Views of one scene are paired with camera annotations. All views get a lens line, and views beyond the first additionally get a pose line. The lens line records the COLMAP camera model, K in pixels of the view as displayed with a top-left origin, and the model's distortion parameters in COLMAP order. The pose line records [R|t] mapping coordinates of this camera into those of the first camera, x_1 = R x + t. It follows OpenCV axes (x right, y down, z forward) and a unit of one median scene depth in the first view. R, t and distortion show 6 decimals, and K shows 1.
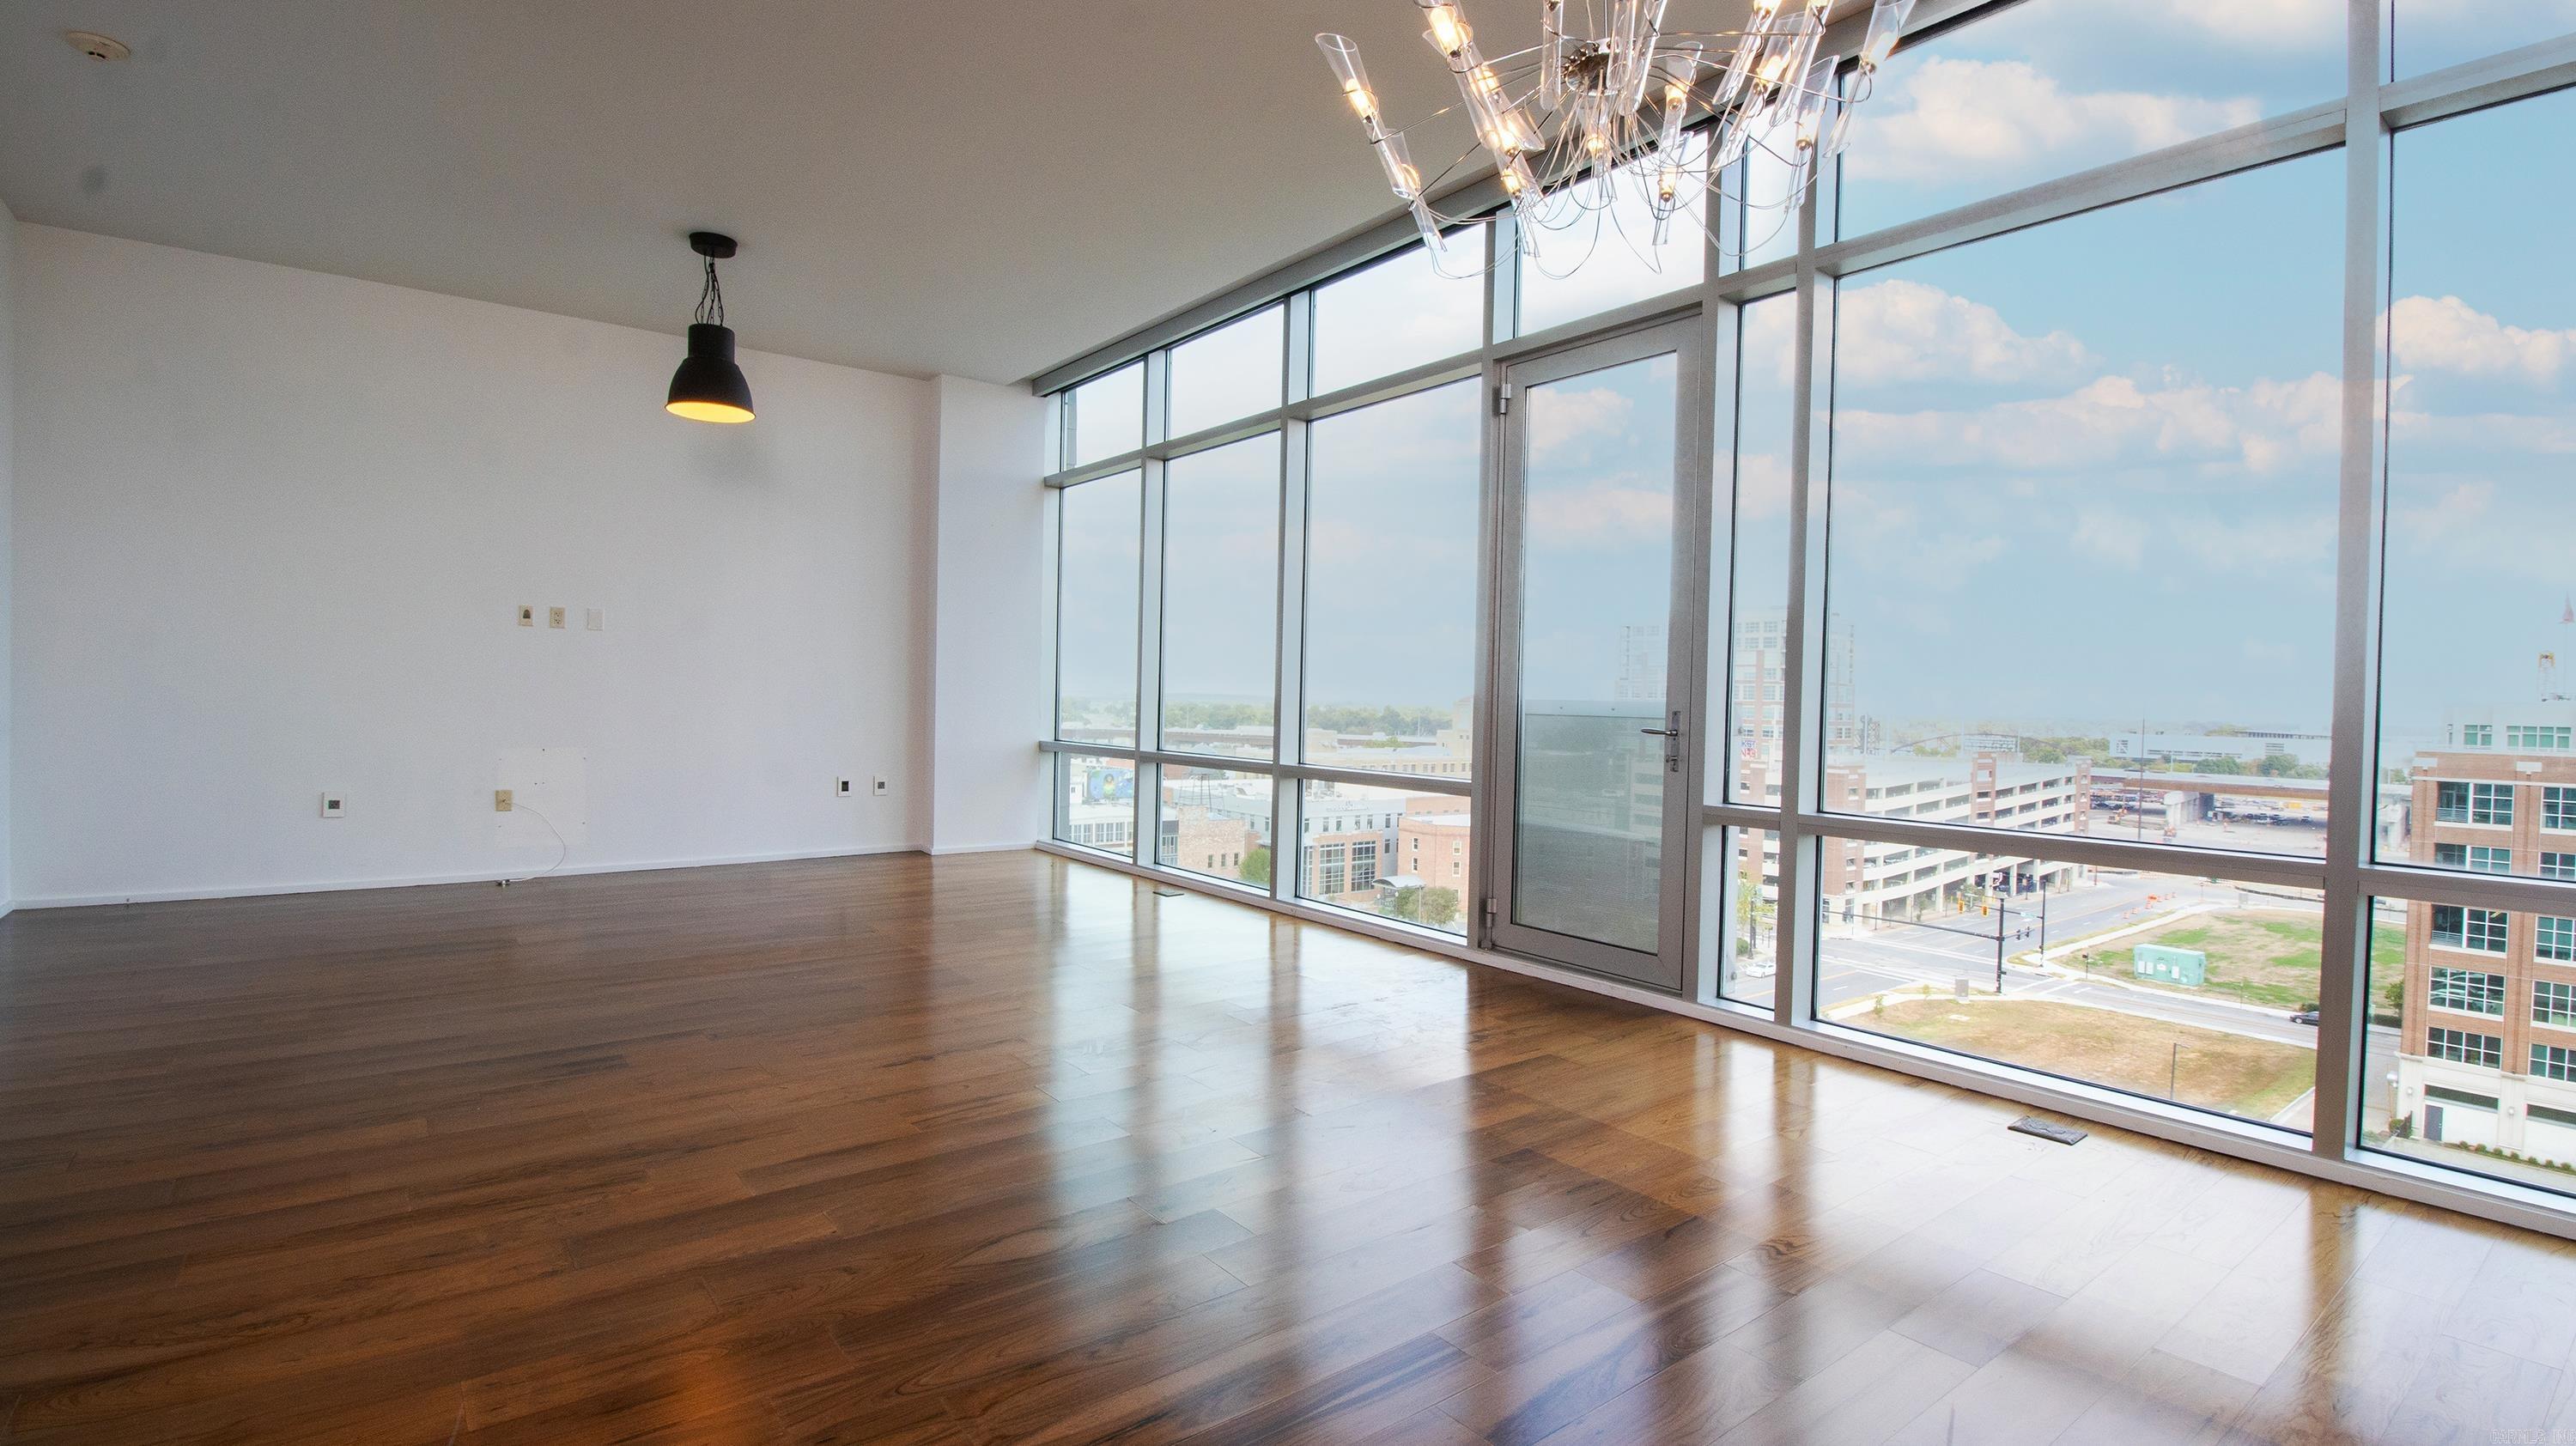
lens RADIAL K [[1186.6, 0, 1295.9], [0, 1186.6, 720.2], [0, 0, 1]] dist [-0.031626, -0.000558]
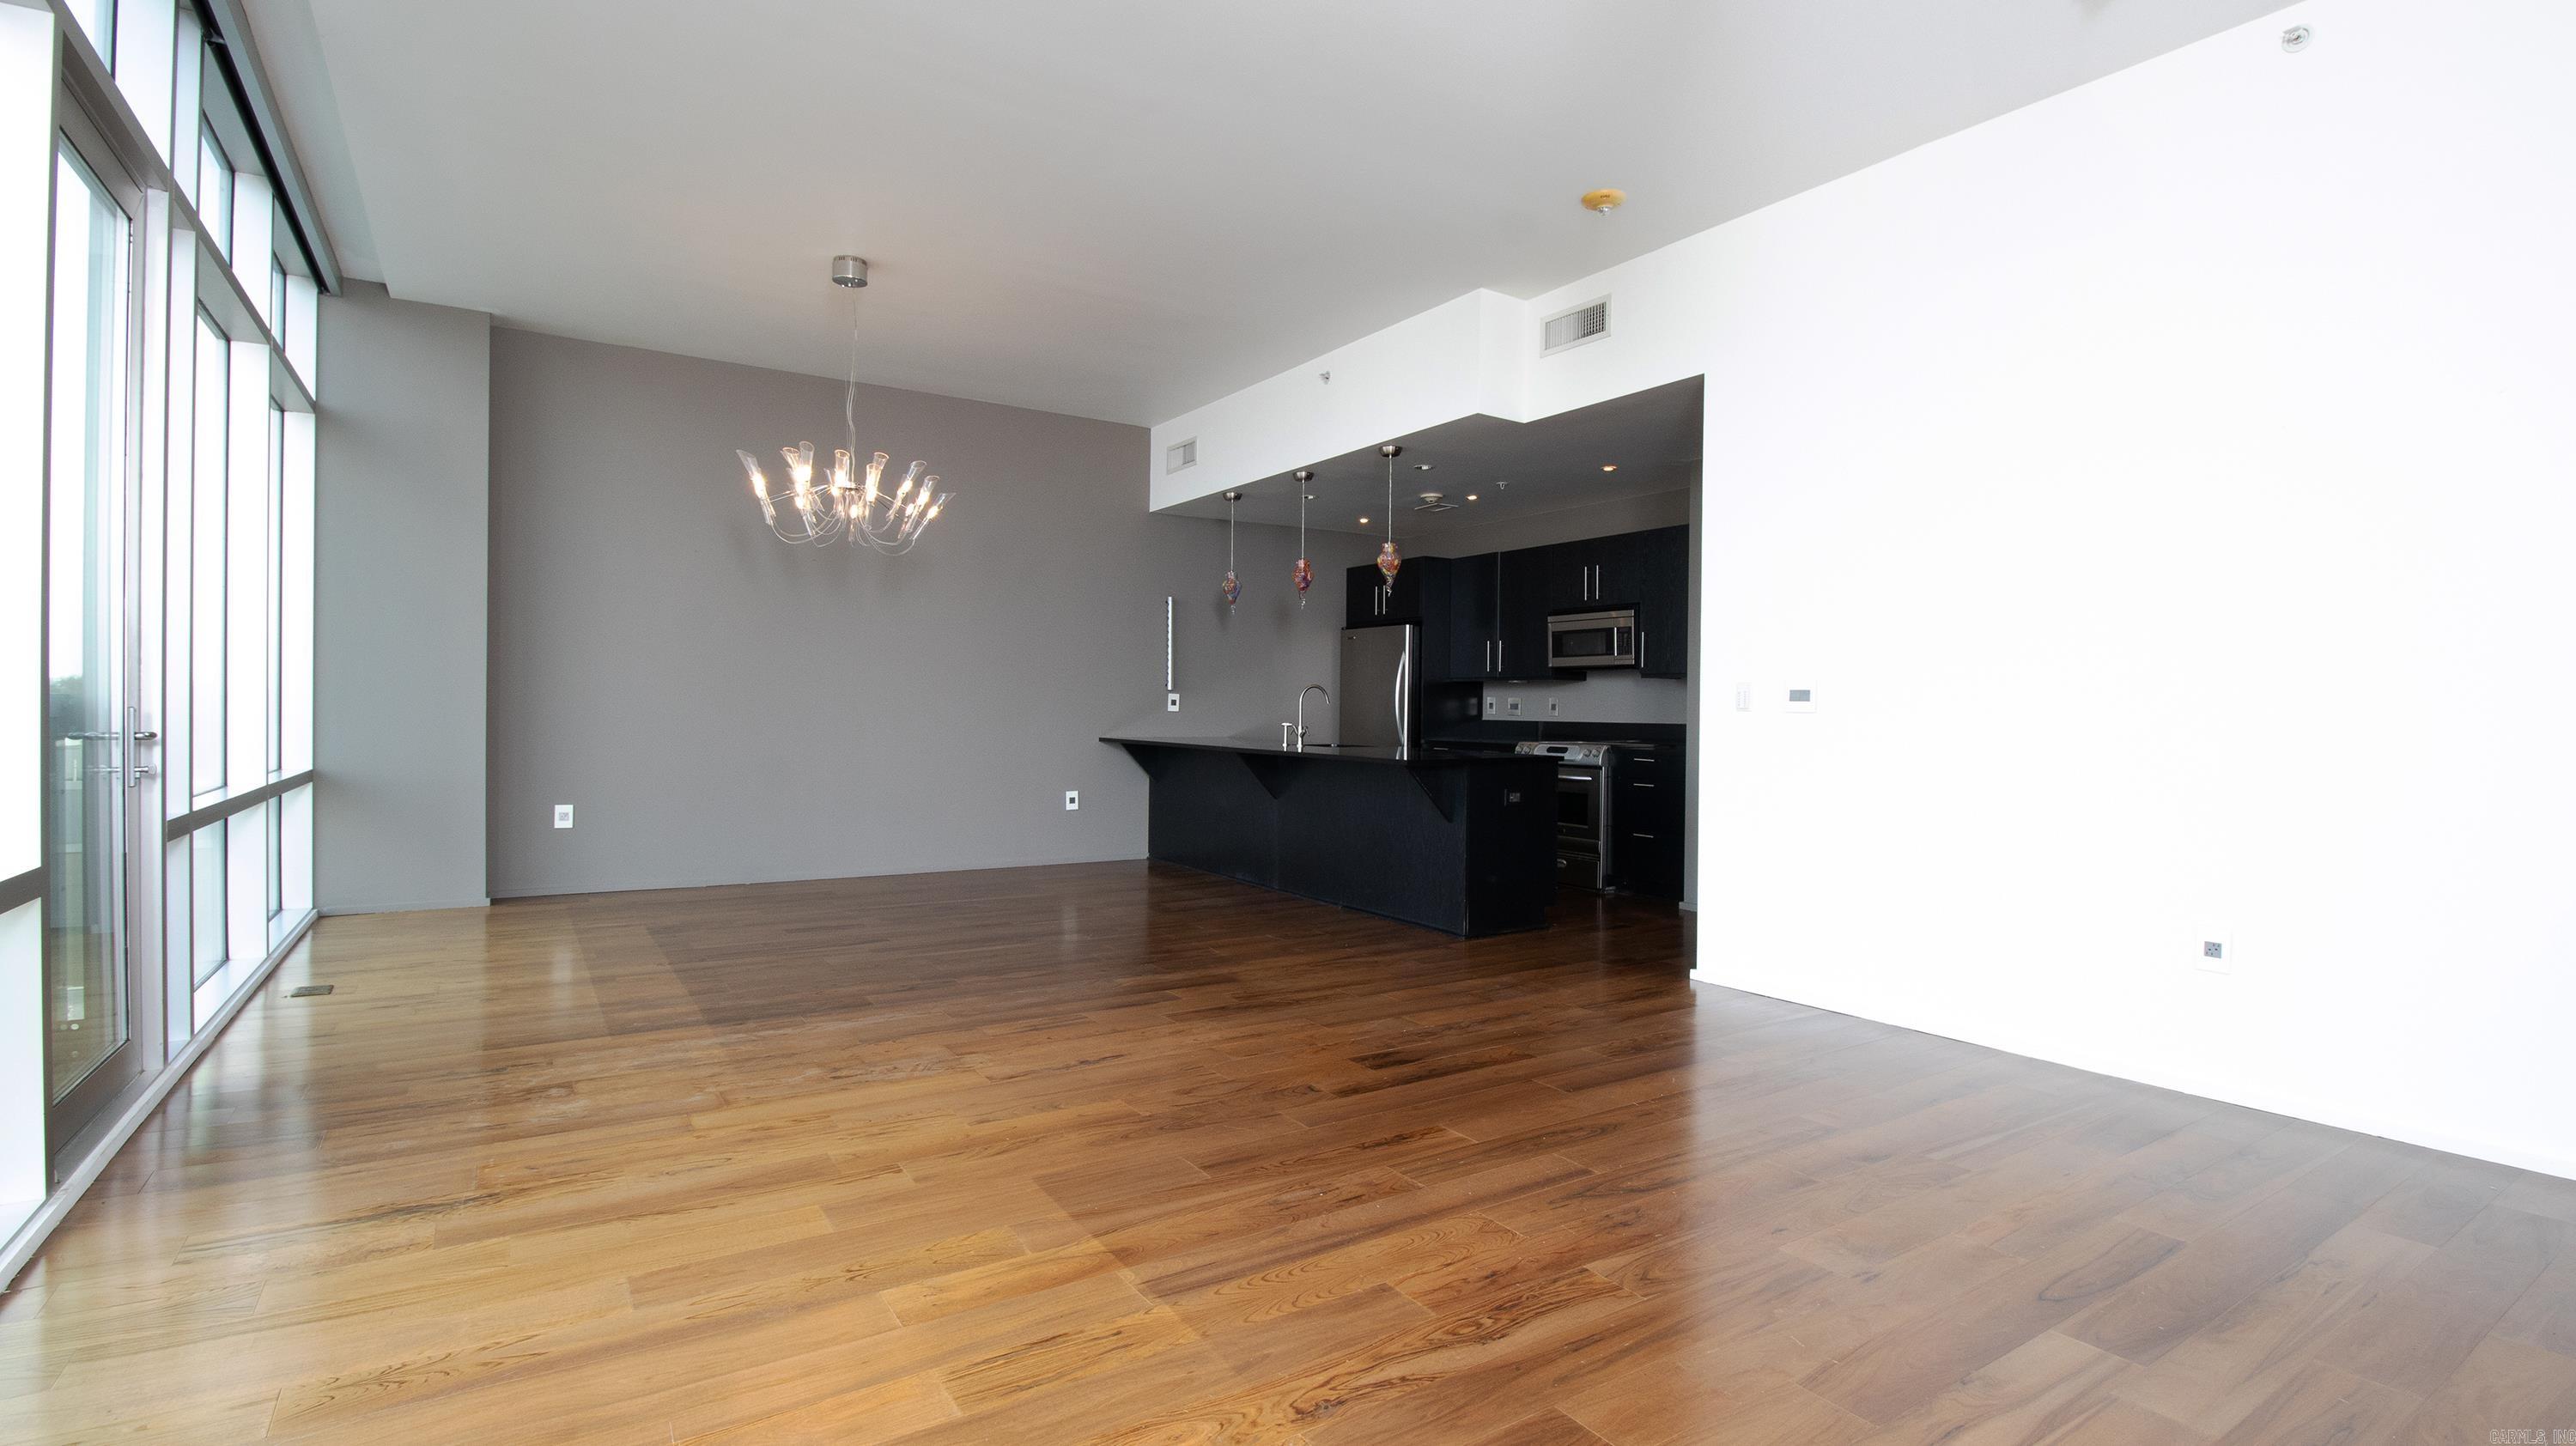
lens RADIAL K [[1195.6, 0, 1272.3], [0, 1195.6, 712.5], [0, 0, 1]] dist [-0.002929, -0.000189]
pose [[-0.994305, -0.027755, 0.102895, -0.584489], [-0.025907, 0.999479, 0.019249, -0.050872], [-0.103376, 0.016473, -0.994506, 2.045788]]
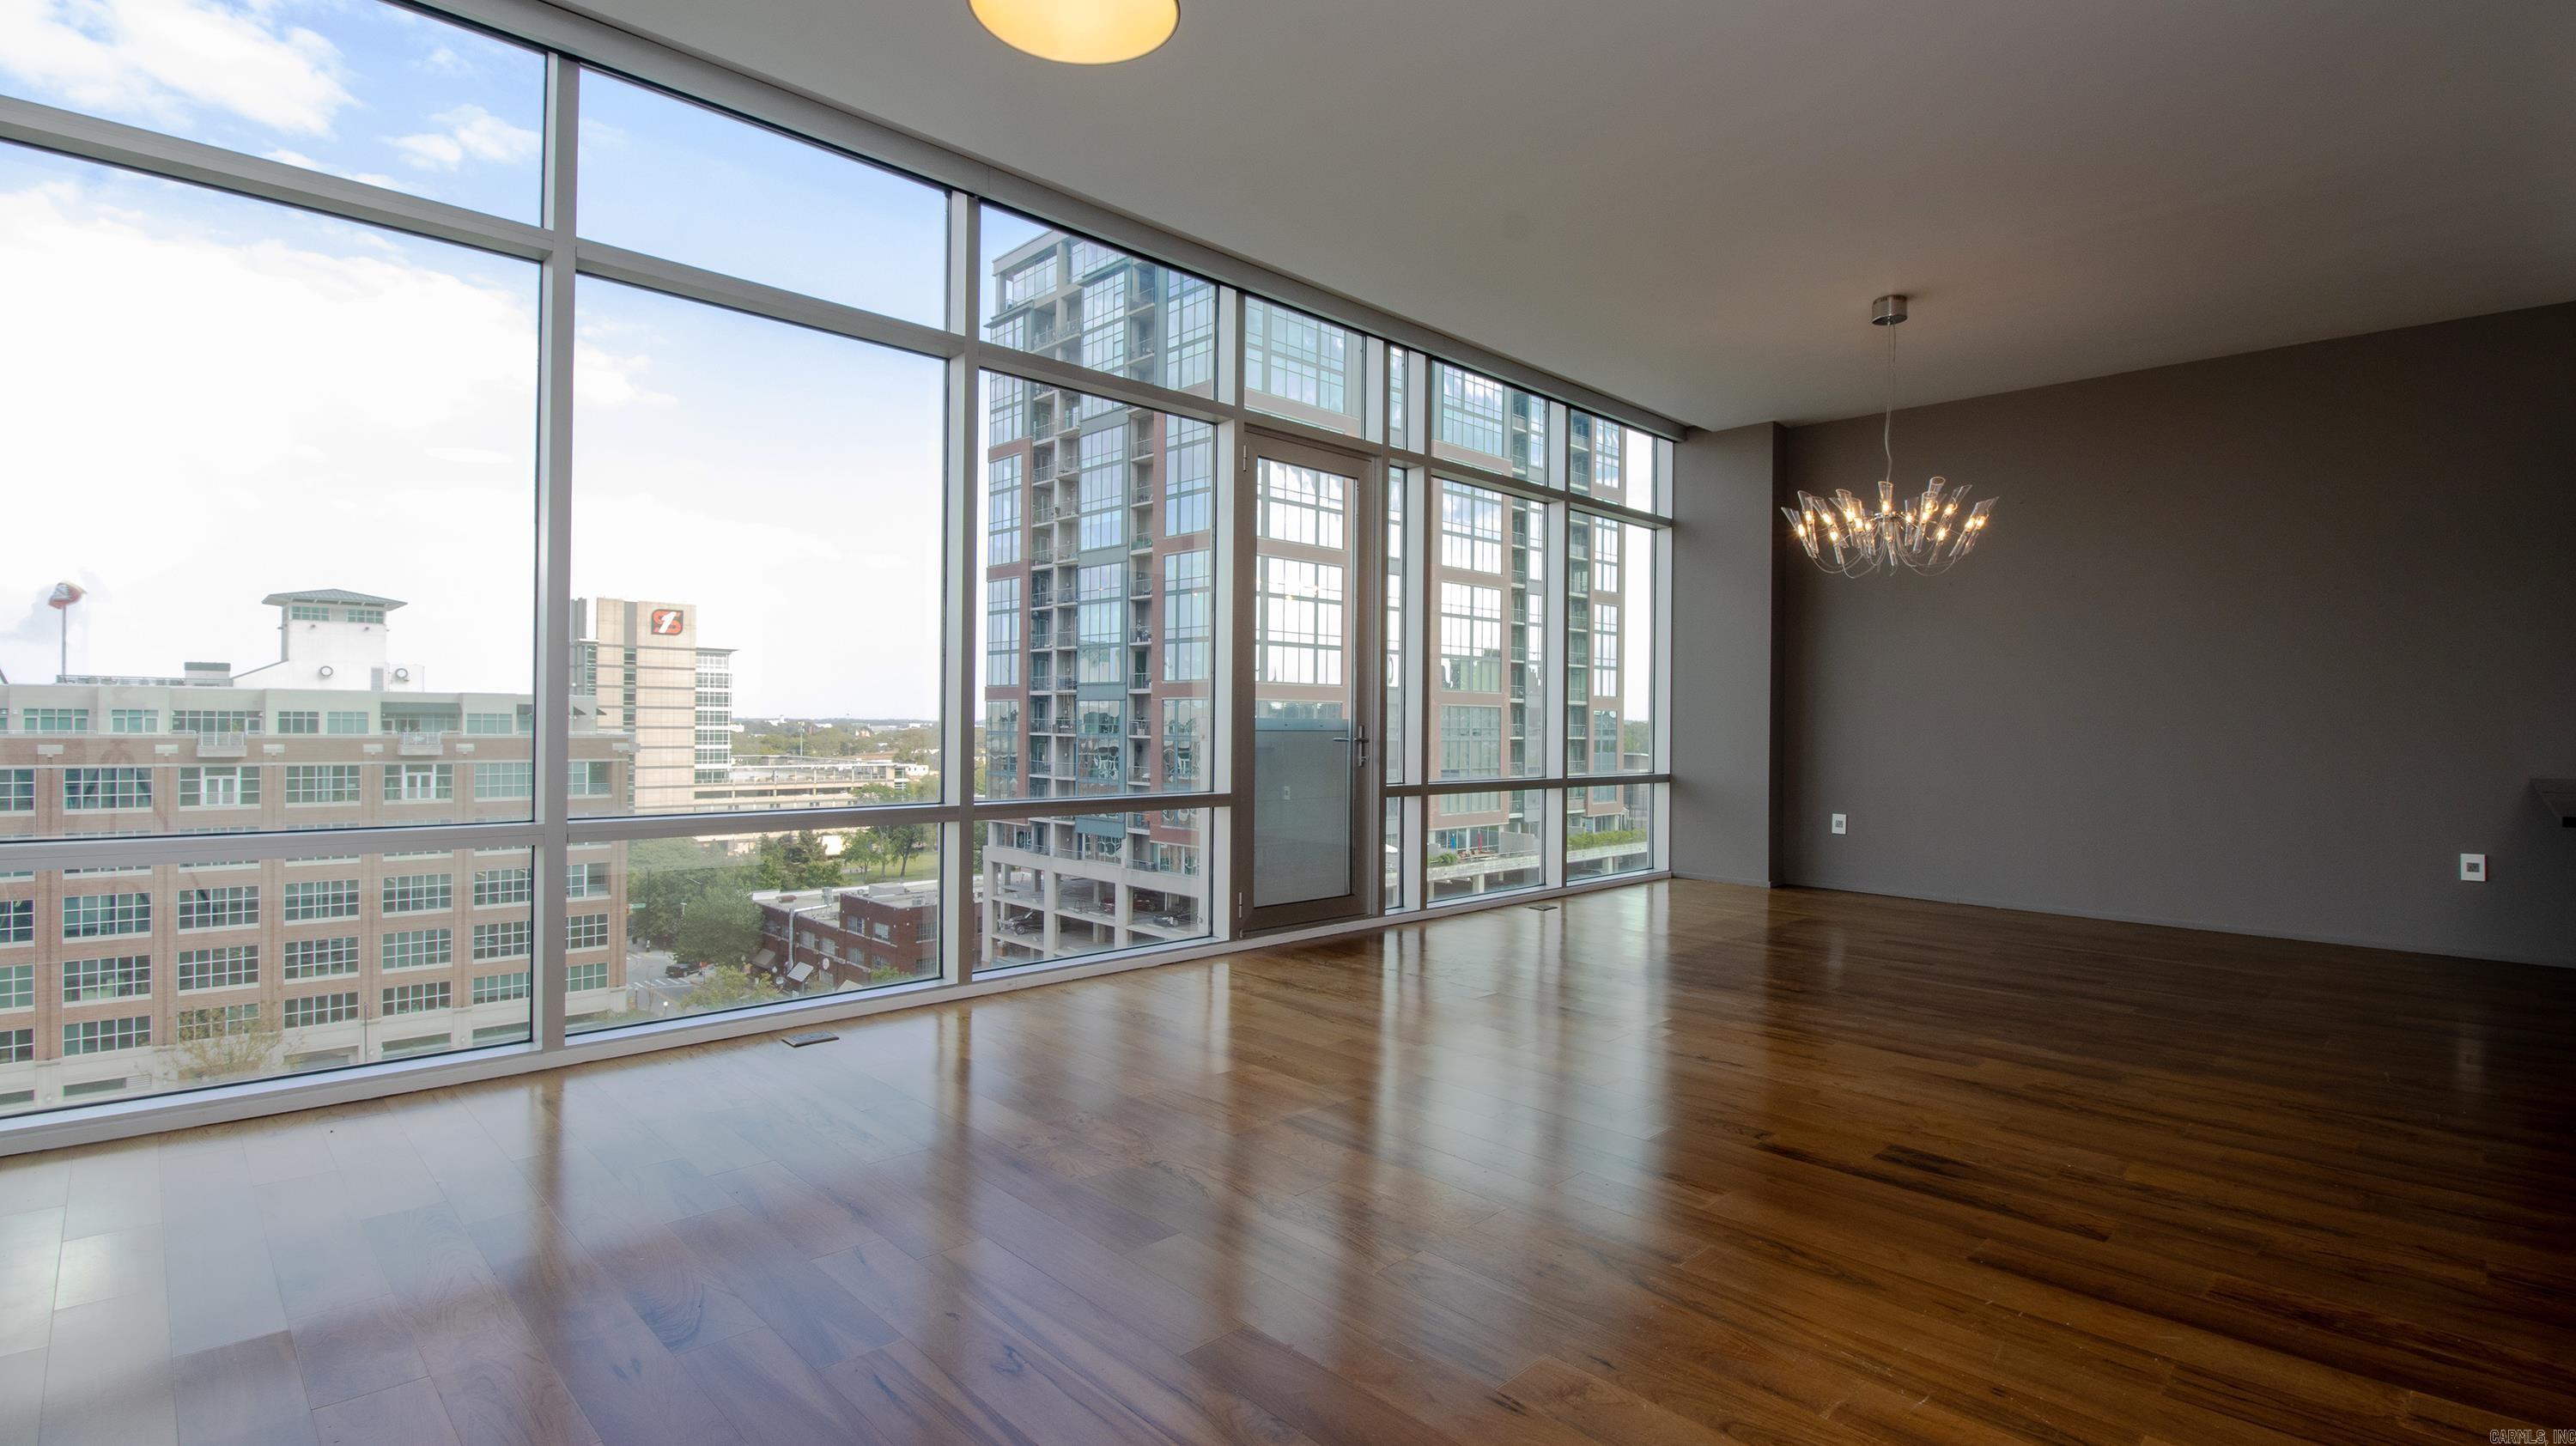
lens RADIAL K [[1186.6, 0, 1295.9], [0, 1186.6, 720.2], [0, 0, 1]] dist [-0.031626, -0.000558]
pose [[-0.087632, -0.015613, 0.996031, -1.384185], [0.000203, 0.999877, 0.015692, -0.049036], [-0.996153, 0.001577, -0.087618, 1.483473]]
